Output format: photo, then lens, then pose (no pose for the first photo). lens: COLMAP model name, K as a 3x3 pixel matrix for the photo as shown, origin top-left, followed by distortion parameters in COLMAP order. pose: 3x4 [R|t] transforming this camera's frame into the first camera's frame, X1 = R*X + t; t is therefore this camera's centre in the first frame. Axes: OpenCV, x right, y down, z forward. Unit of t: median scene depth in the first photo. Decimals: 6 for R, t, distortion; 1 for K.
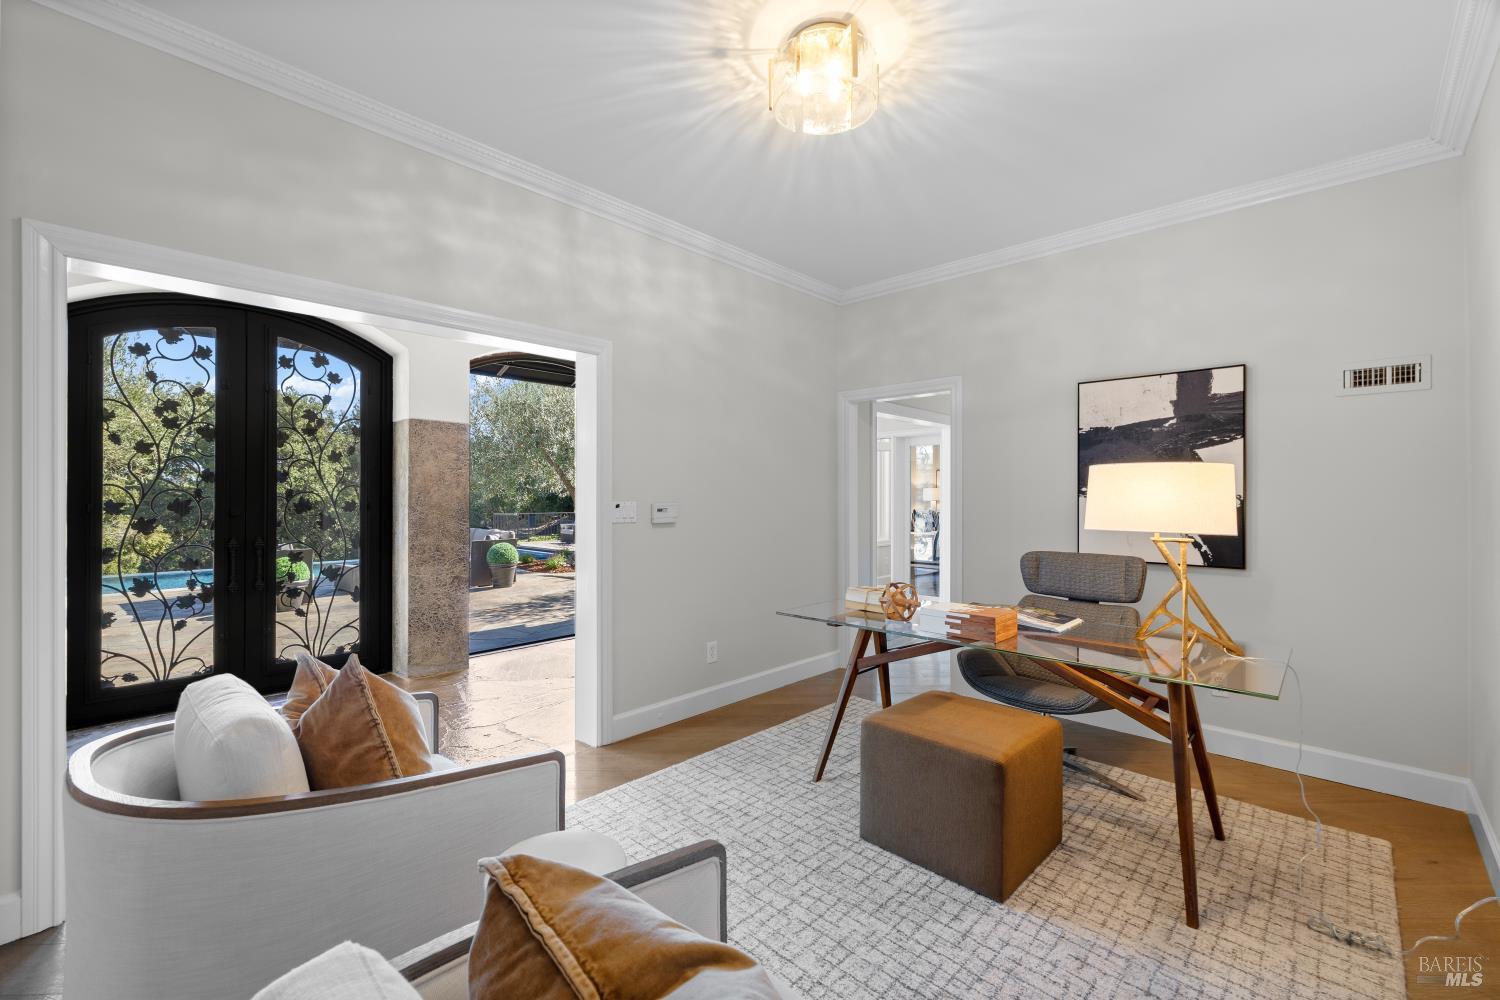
lens RADIAL K [[631.3, 0, 744.0], [0, 631.3, 494.7], [0, 0, 1]] dist [0.003603, -0.000727]
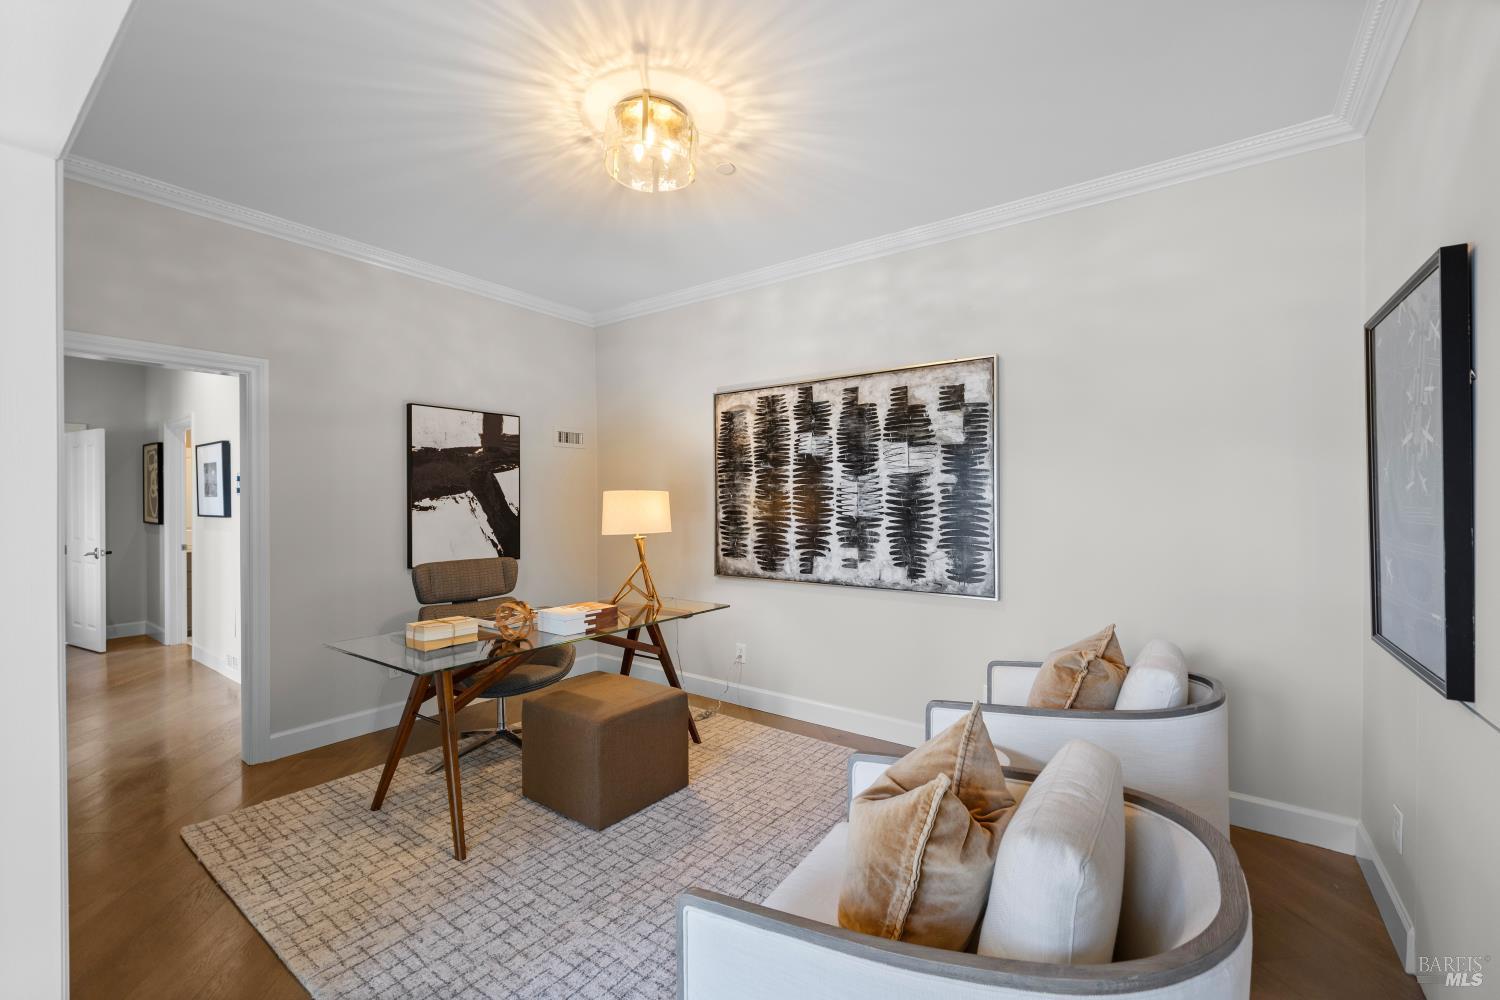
lens RADIAL K [[631.3, 0, 743.8], [0, 631.3, 501.4], [0, 0, 1]] dist [0.003603, -0.000727]
pose [[-0.123958, -0.006555, 0.992266, -0.674902], [-0.002105, 0.999978, 0.006343, -0.022412], [-0.992285, -0.001302, -0.123969, 0.653192]]
